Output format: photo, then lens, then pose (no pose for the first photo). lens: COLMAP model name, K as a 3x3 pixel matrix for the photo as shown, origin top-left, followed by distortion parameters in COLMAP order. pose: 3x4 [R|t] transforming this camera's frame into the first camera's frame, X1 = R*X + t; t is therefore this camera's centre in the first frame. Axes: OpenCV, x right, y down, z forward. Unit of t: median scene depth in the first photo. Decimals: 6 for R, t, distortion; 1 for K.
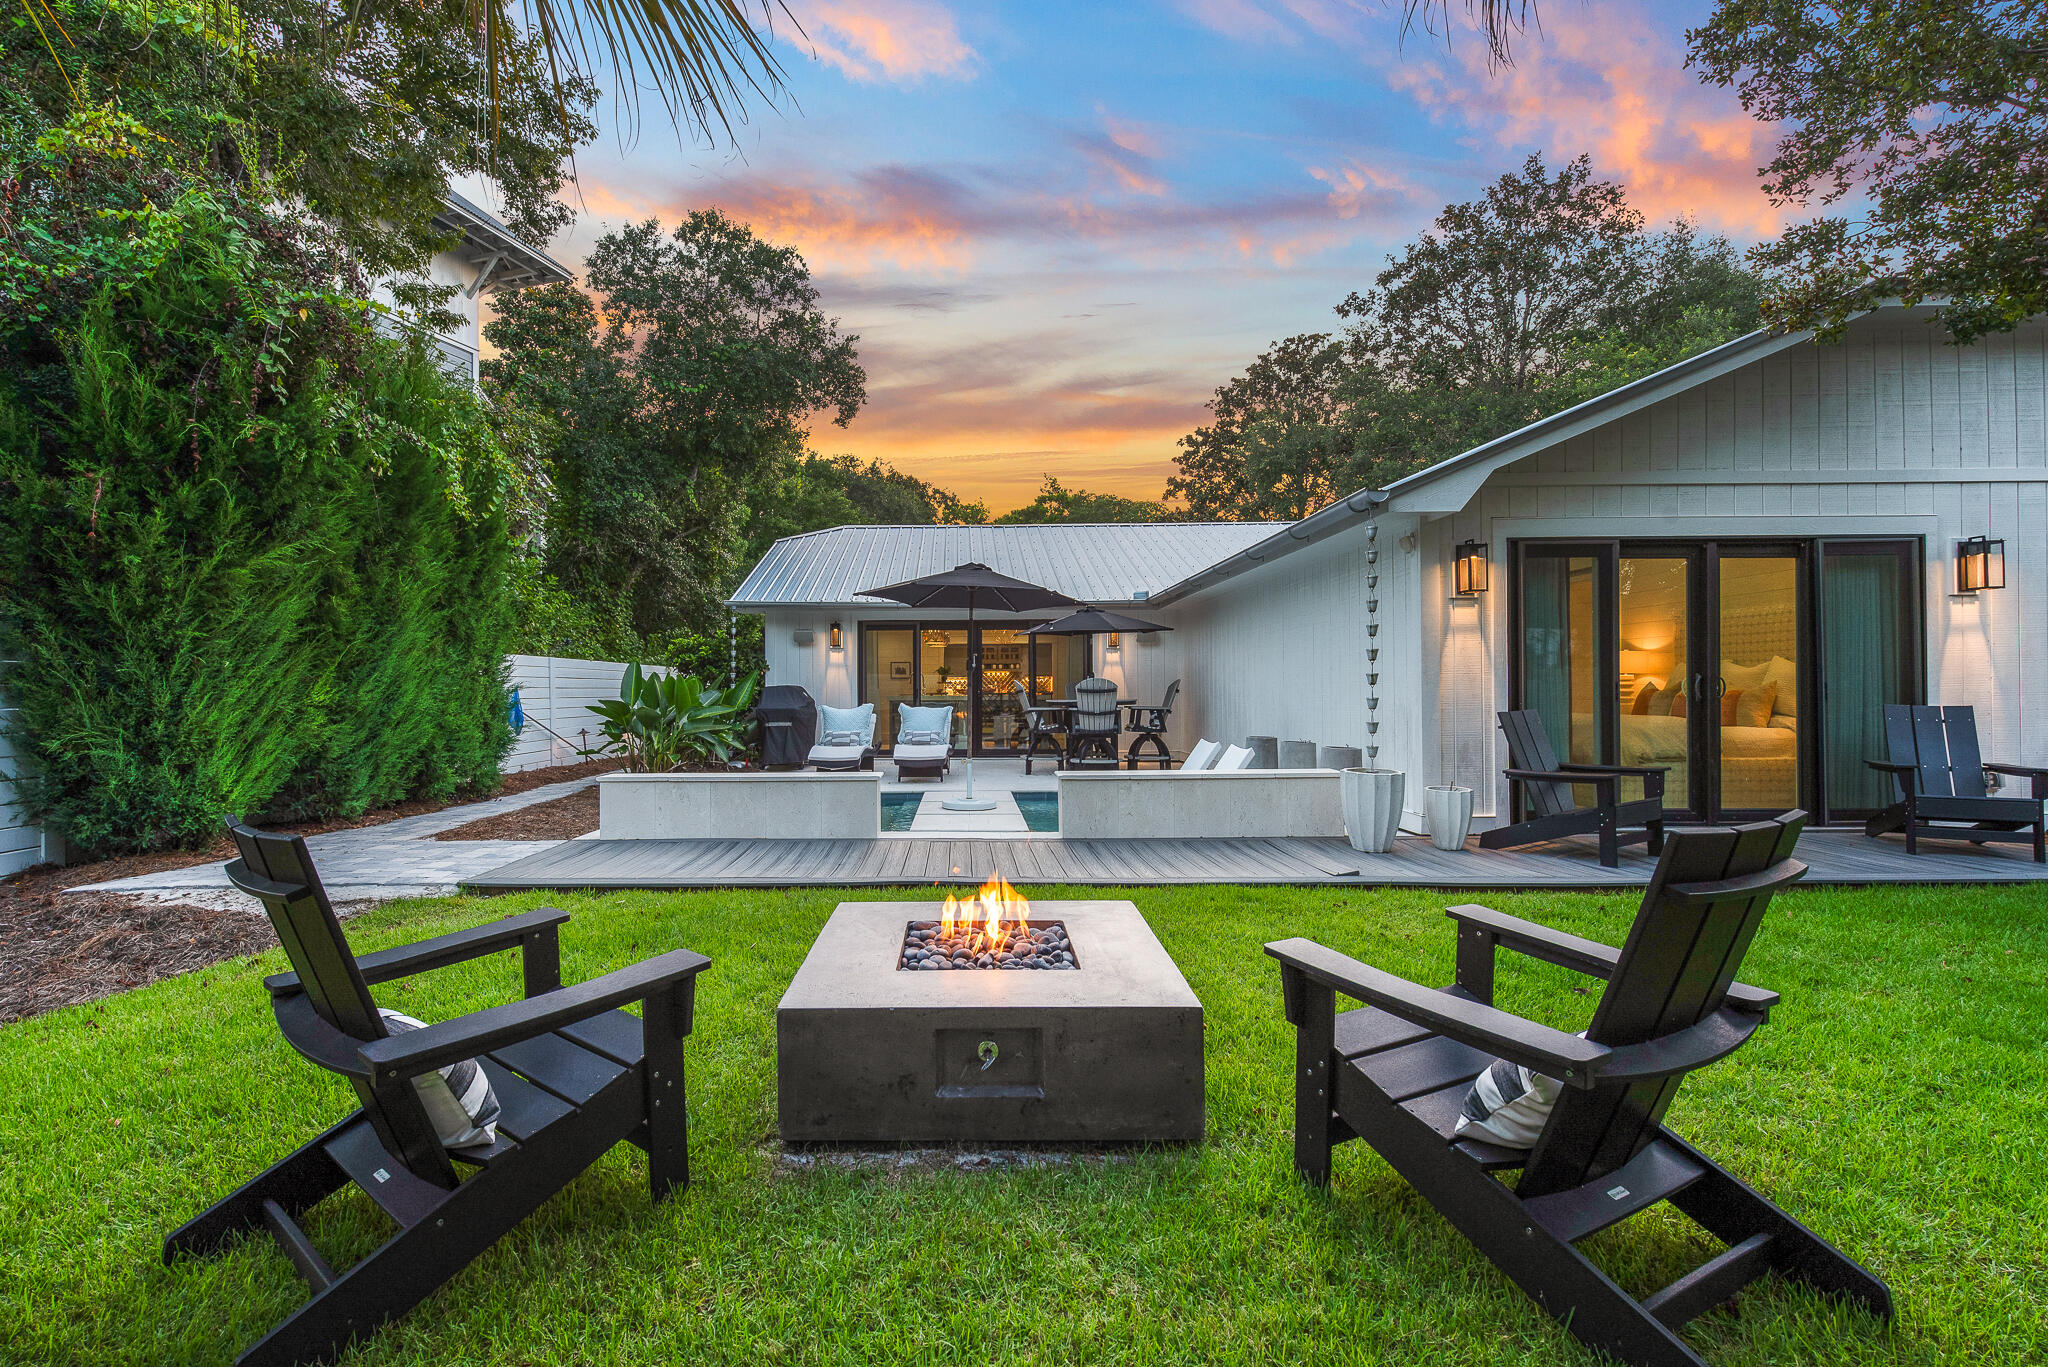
lens RADIAL K [[946.5, 0, 1024.0], [0, 946.5, 683.5], [0, 0, 1]] dist [0.002592, 0.000024]
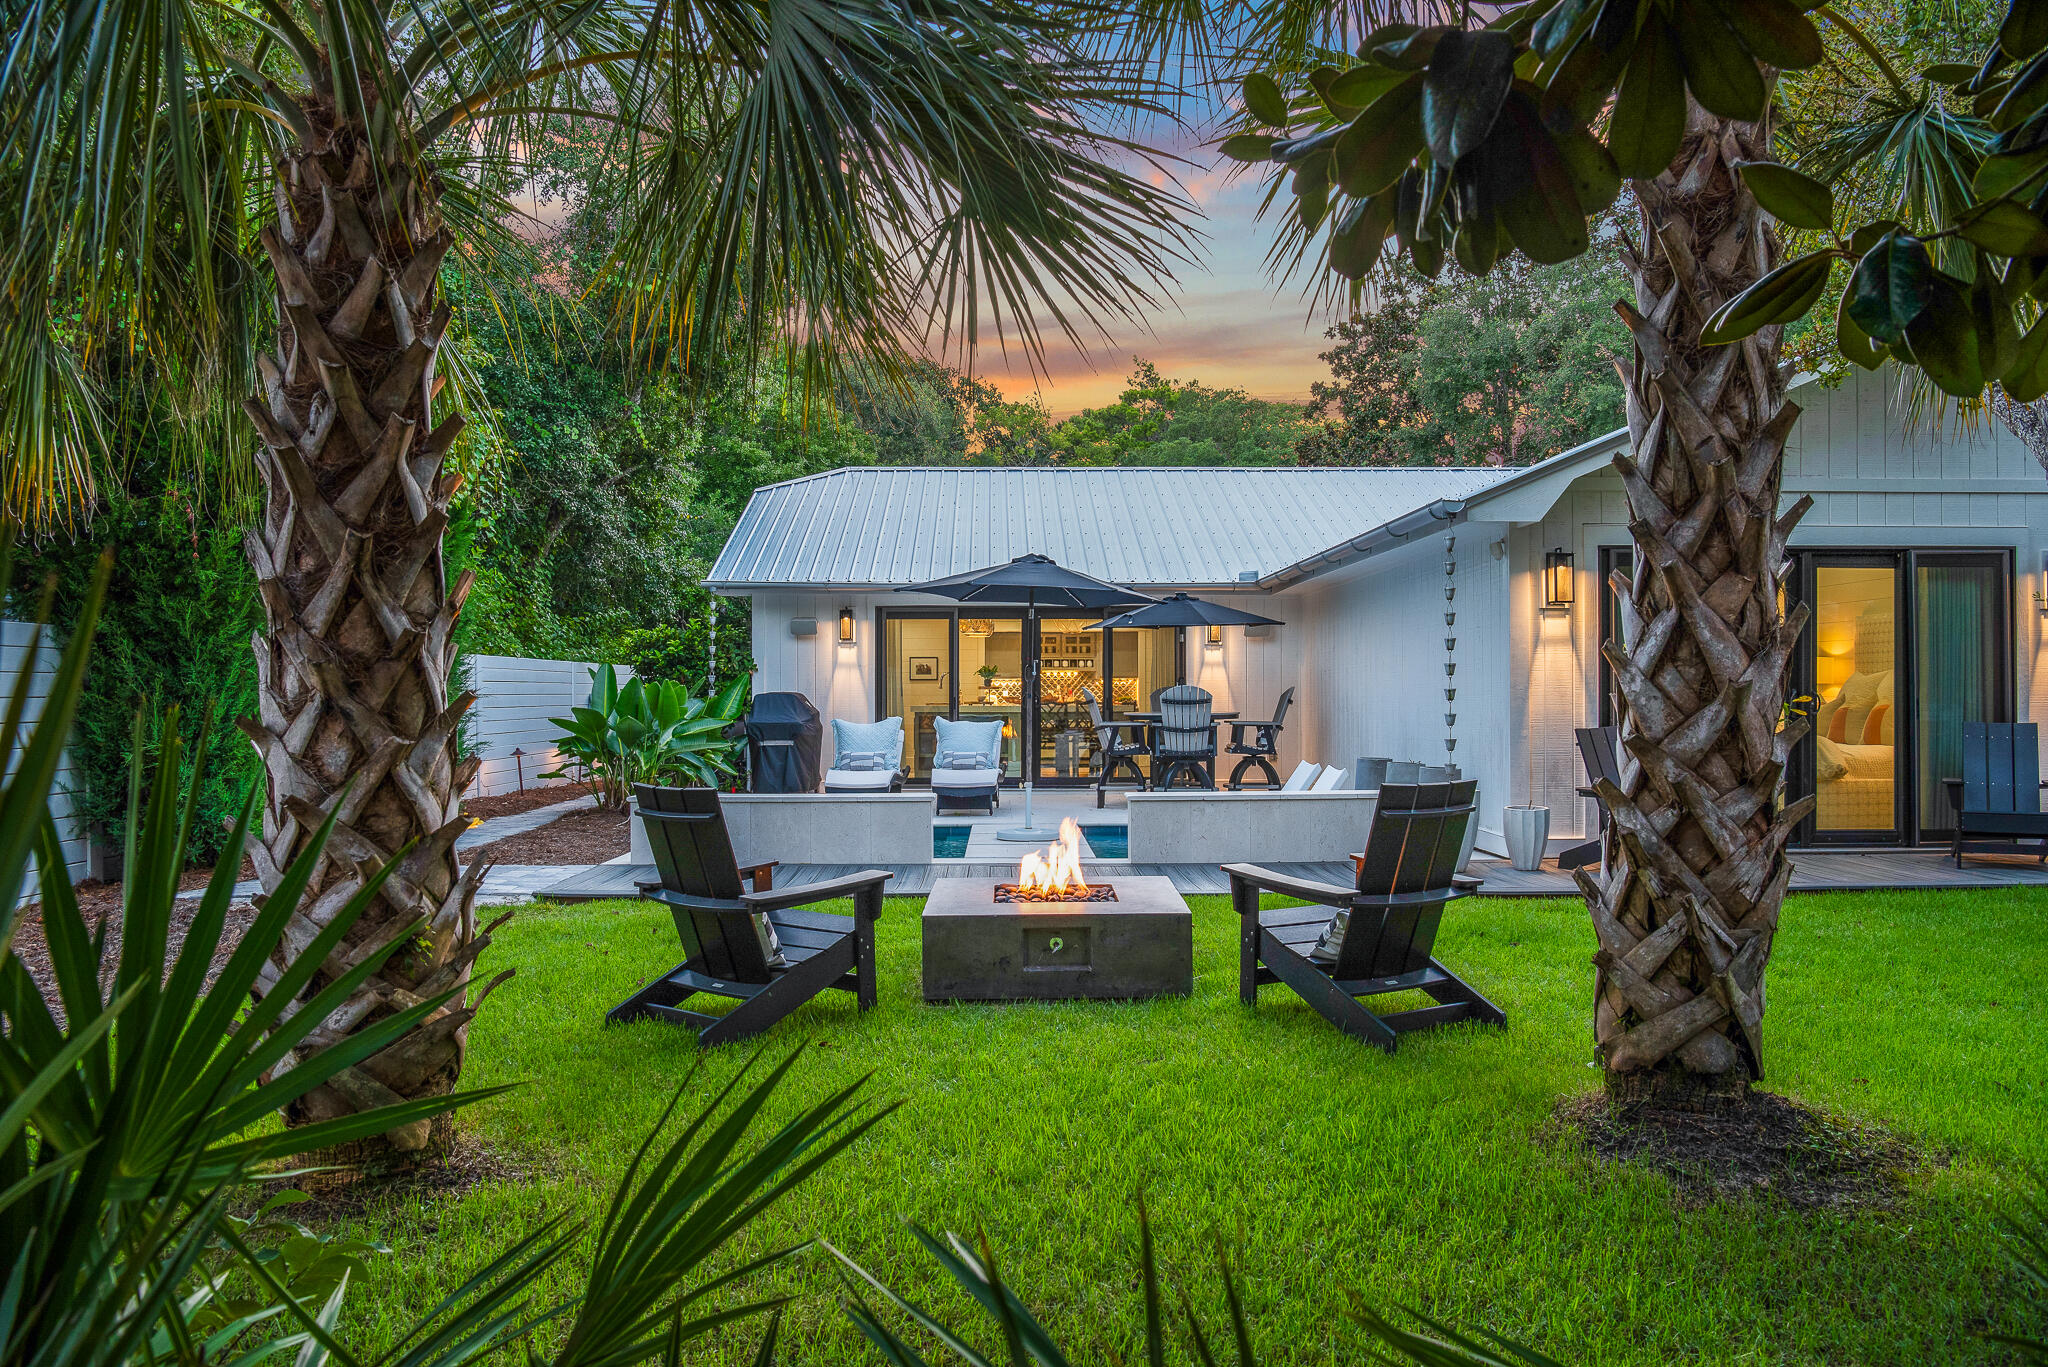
lens RADIAL K [[1683.8, 0, 1024.0], [0, 1683.8, 683.5], [0, 0, 1]] dist [-0.044121, 0.001525]
pose [[0.998770, 0.001477, -0.049561, 0.009818], [-0.001320, 0.999994, 0.003205, -0.010727], [0.049566, -0.003135, 0.998766, -0.379433]]
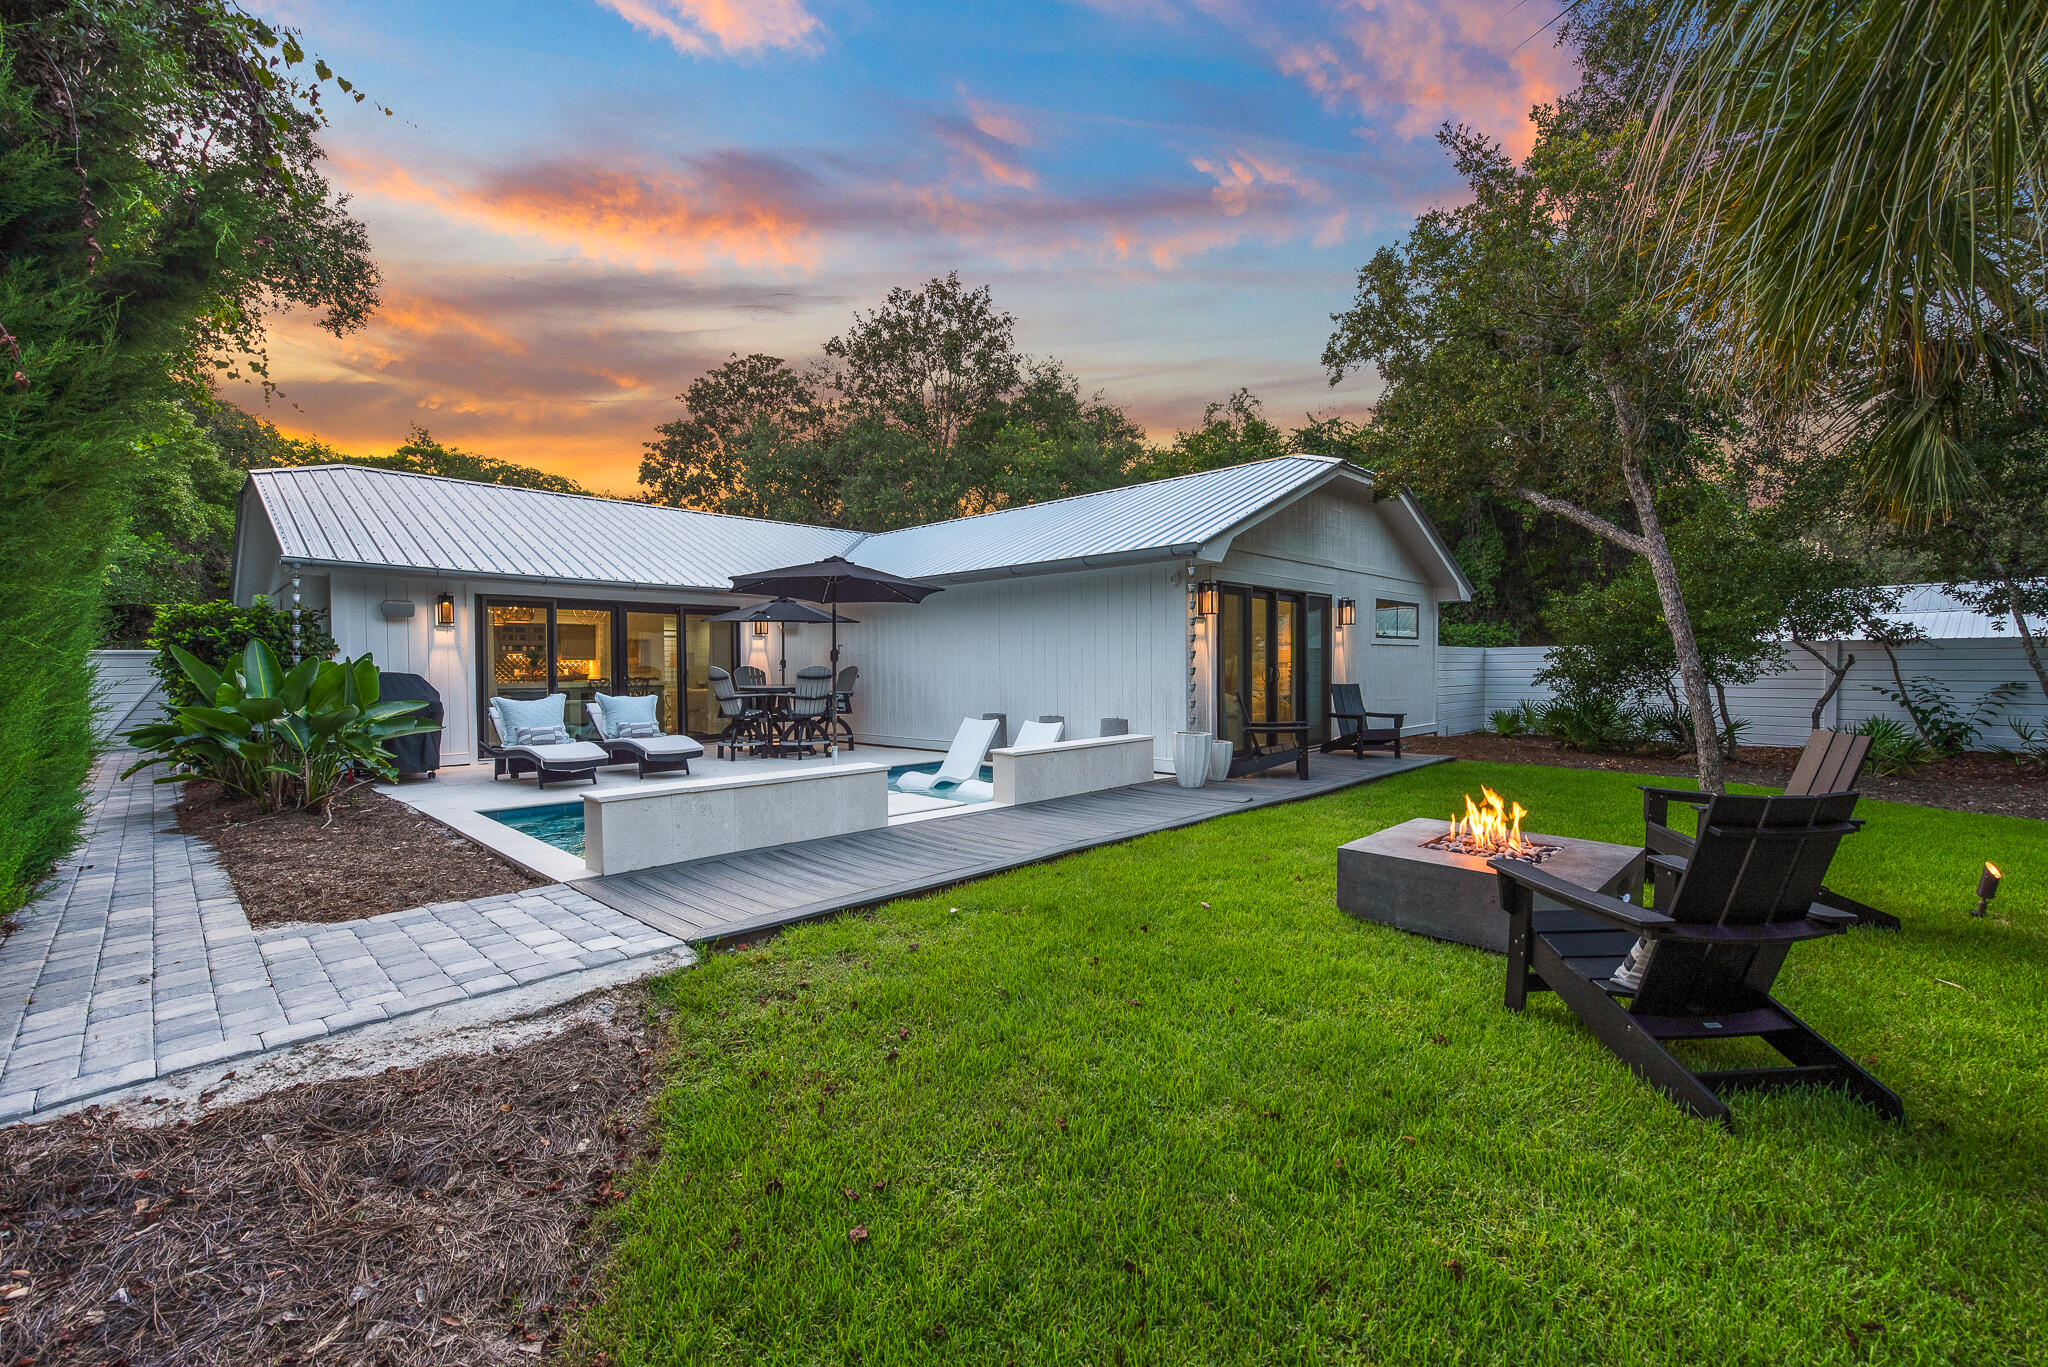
lens RADIAL K [[836.8, 0, 1024.0], [0, 836.8, 683.5], [0, 0, 1]] dist [-0.000204, -0.000014]
pose [[0.686462, -0.013411, 0.727042, -0.407767], [-0.004526, 0.999732, 0.022714, -0.007057], [-0.727152, -0.018883, 0.686217, 0.162949]]
